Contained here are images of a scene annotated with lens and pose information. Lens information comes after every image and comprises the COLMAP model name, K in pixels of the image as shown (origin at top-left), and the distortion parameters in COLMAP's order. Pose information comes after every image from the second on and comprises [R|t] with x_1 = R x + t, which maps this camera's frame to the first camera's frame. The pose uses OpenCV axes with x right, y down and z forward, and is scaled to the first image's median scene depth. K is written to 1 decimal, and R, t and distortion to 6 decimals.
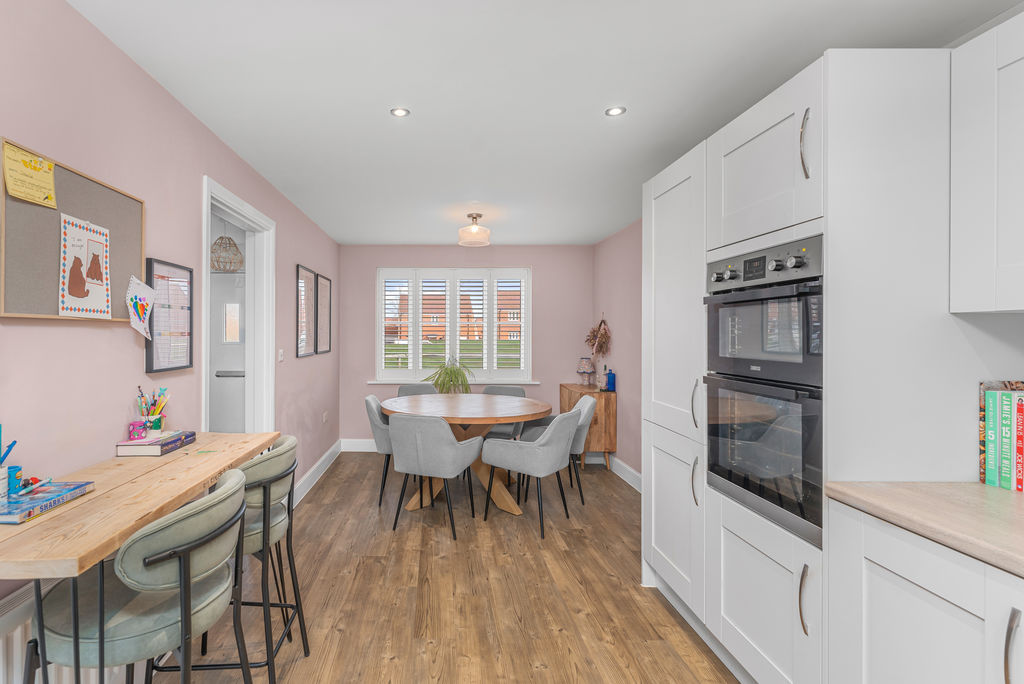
lens RADIAL K [[495.7, 0, 456.2], [0, 495.7, 332.3], [0, 0, 1]] dist [-0.000795, 0.000119]
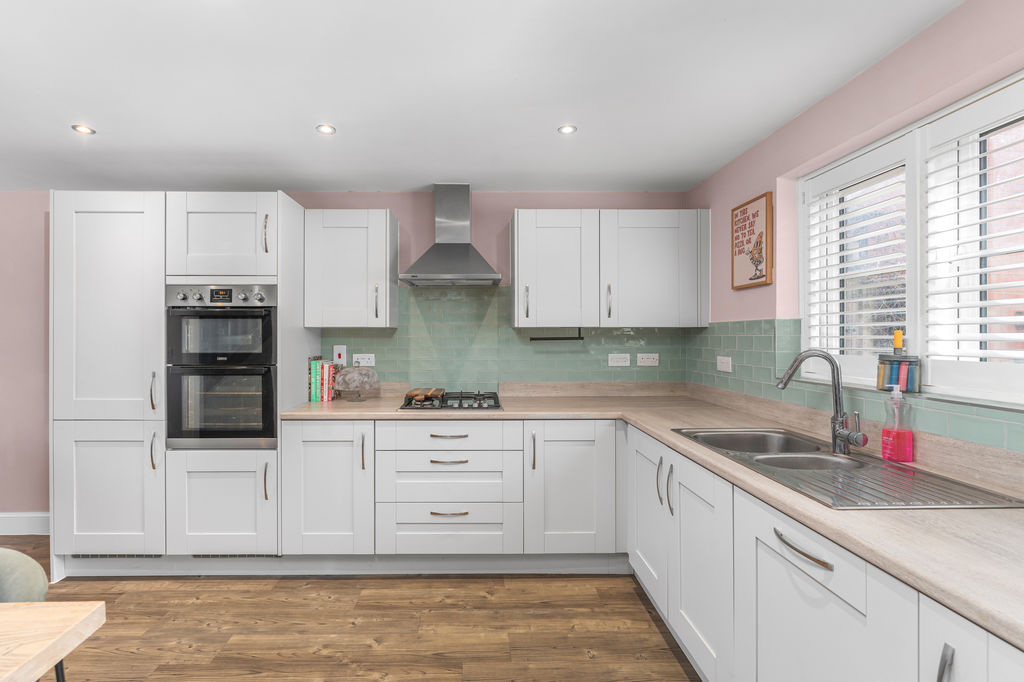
lens RADIAL K [[450.3, 0, 465.2], [0, 450.3, 336.0], [0, 0, 1]] dist [0.000845, -0.000442]
pose [[0.020924, -0.001696, 0.999780, -0.691779], [-0.001098, 0.999998, 0.001719, -0.002632], [-0.999780, -0.001133, 0.020922, 0.164374]]
